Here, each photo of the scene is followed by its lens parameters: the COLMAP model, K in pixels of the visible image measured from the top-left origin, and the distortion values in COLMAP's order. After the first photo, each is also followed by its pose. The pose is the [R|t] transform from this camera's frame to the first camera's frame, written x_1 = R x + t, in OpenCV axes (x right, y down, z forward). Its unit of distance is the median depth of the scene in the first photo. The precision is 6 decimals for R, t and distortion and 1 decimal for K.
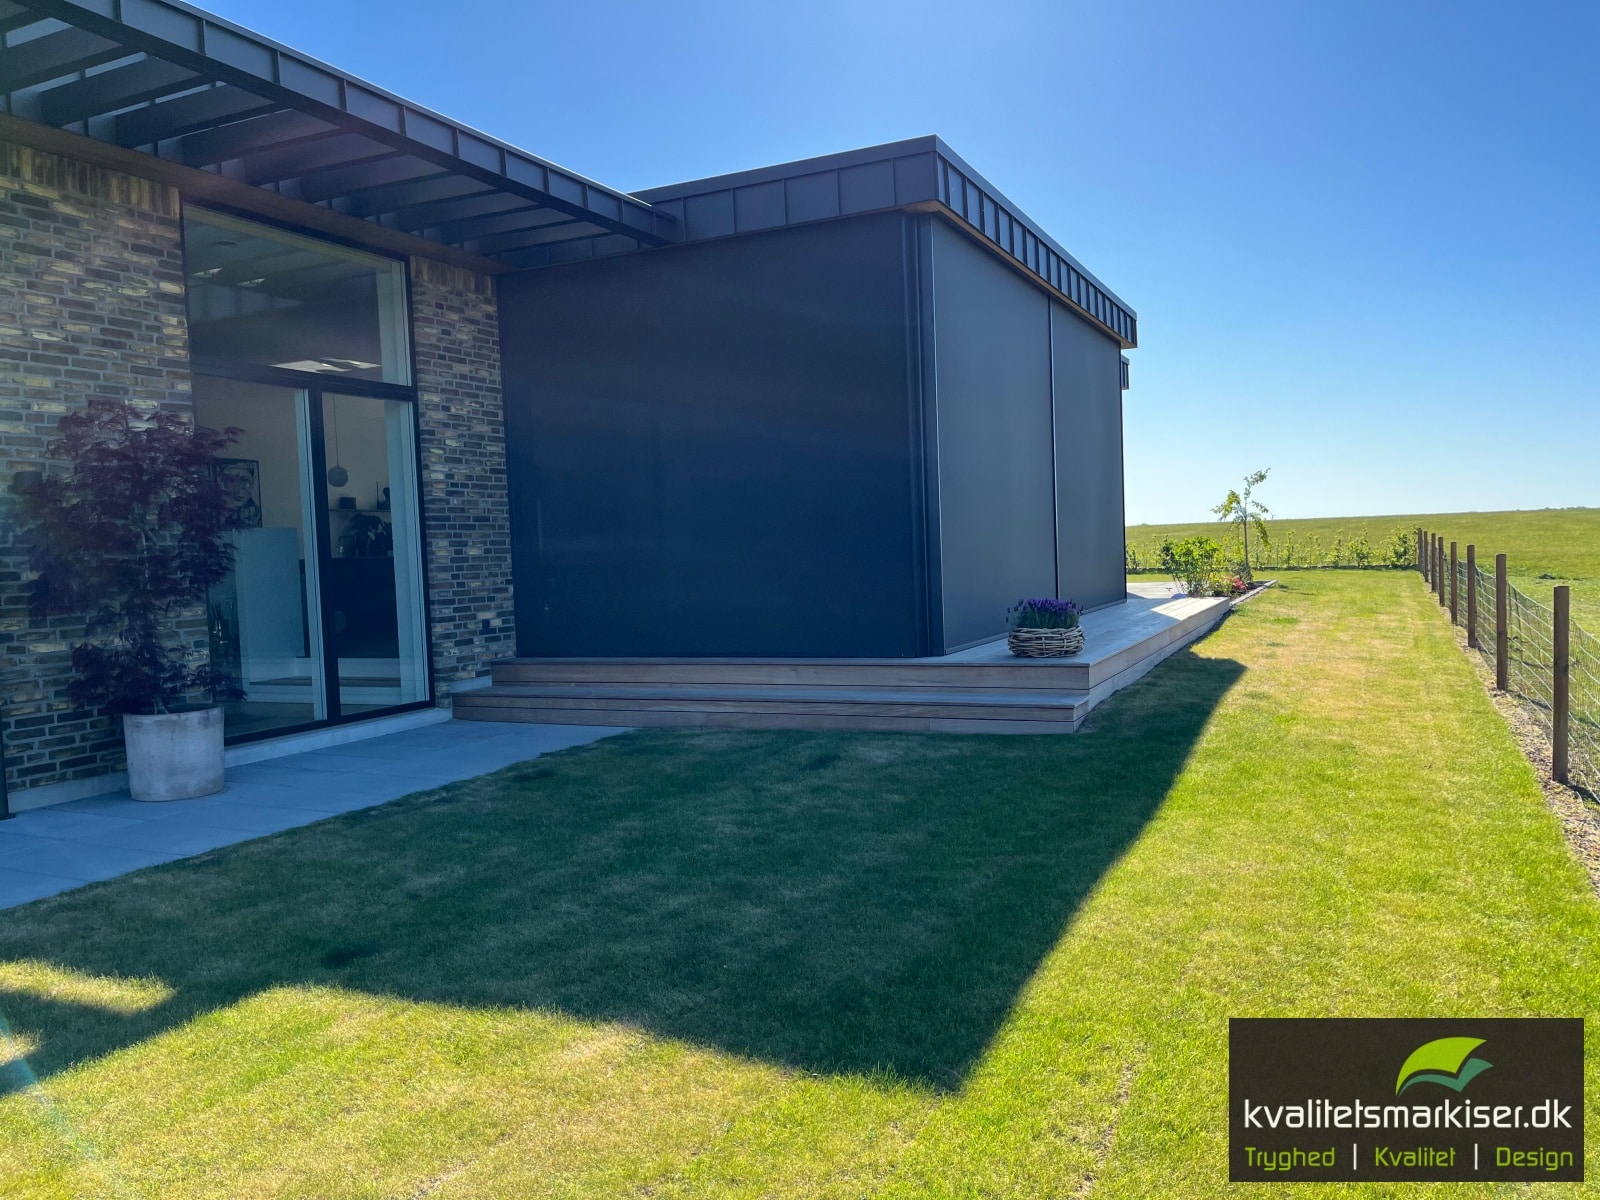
lens RADIAL K [[1201.4, 0, 804.7], [0, 1201.4, 601.9], [0, 0, 1]] dist [0.053619, -0.082822]
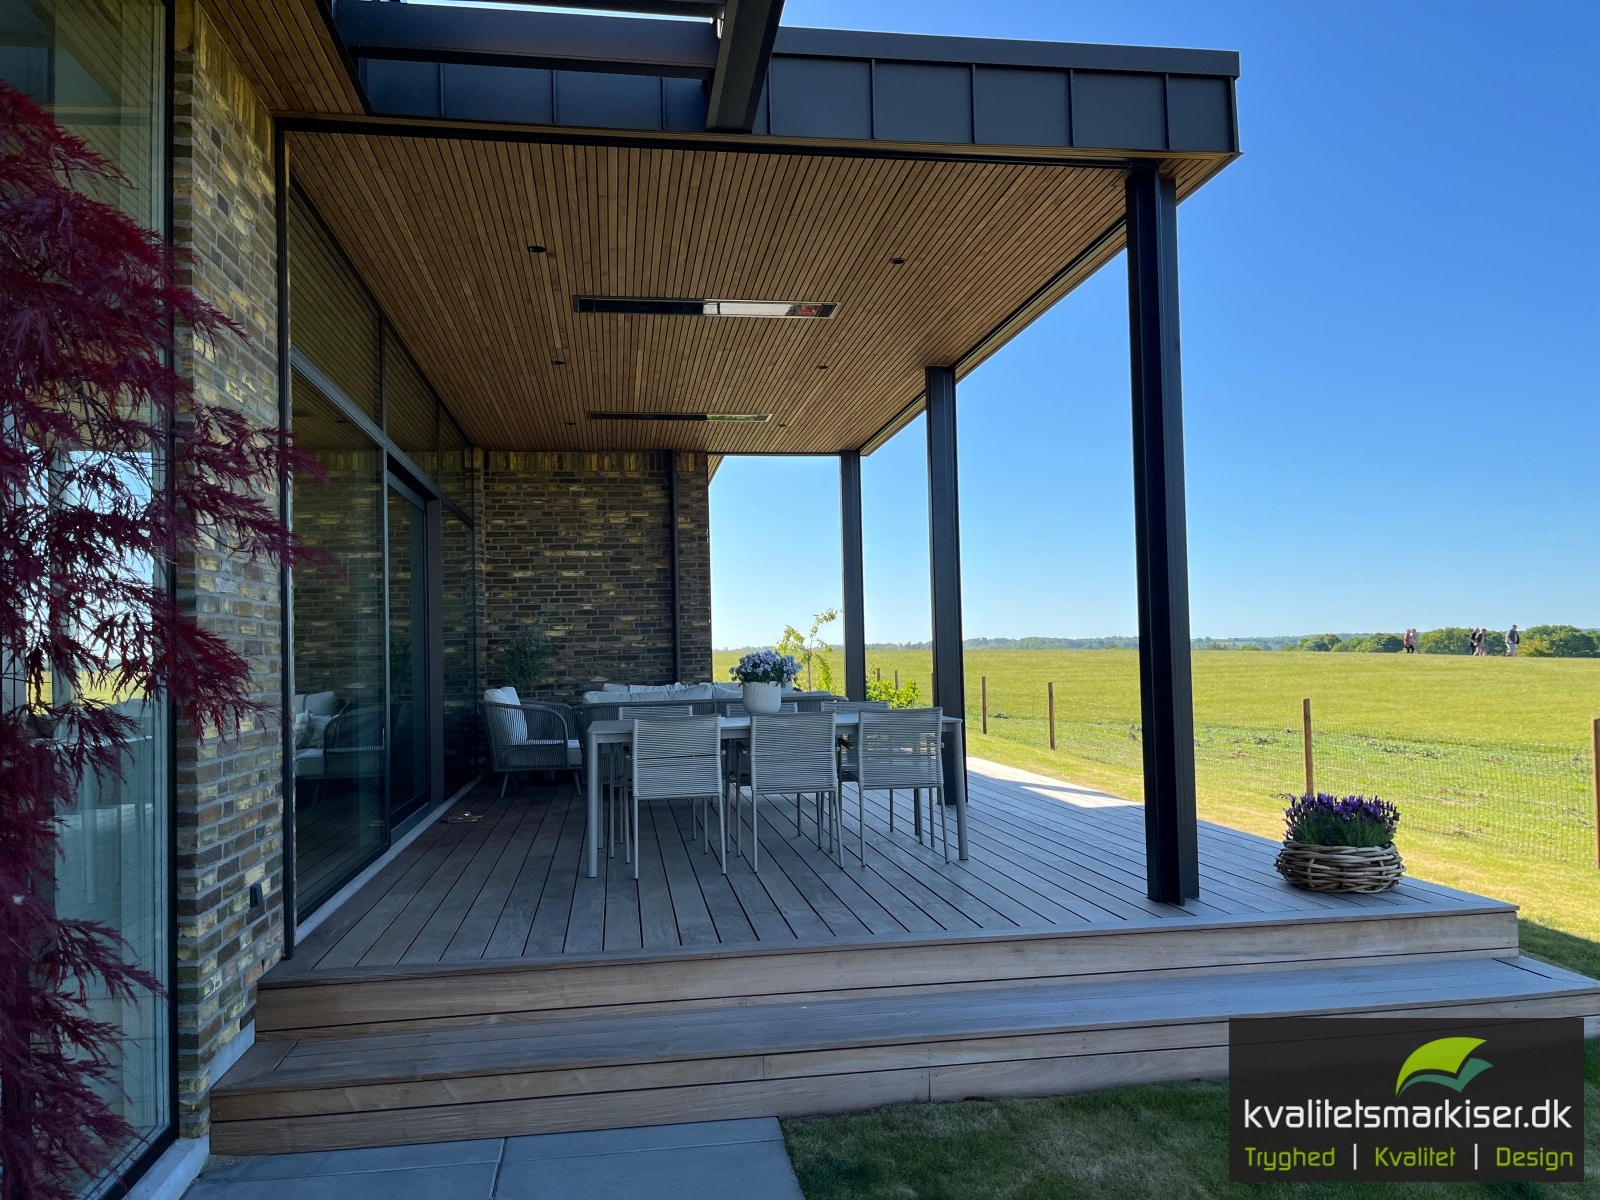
lens RADIAL K [[1201.4, 0, 804.7], [0, 1201.4, 601.9], [0, 0, 1]] dist [0.053619, -0.082822]
pose [[0.827015, 0.046705, 0.560236, -0.364227], [0.013506, 0.994605, -0.102854, -0.039268], [-0.562017, 0.092629, 0.821922, 0.561660]]
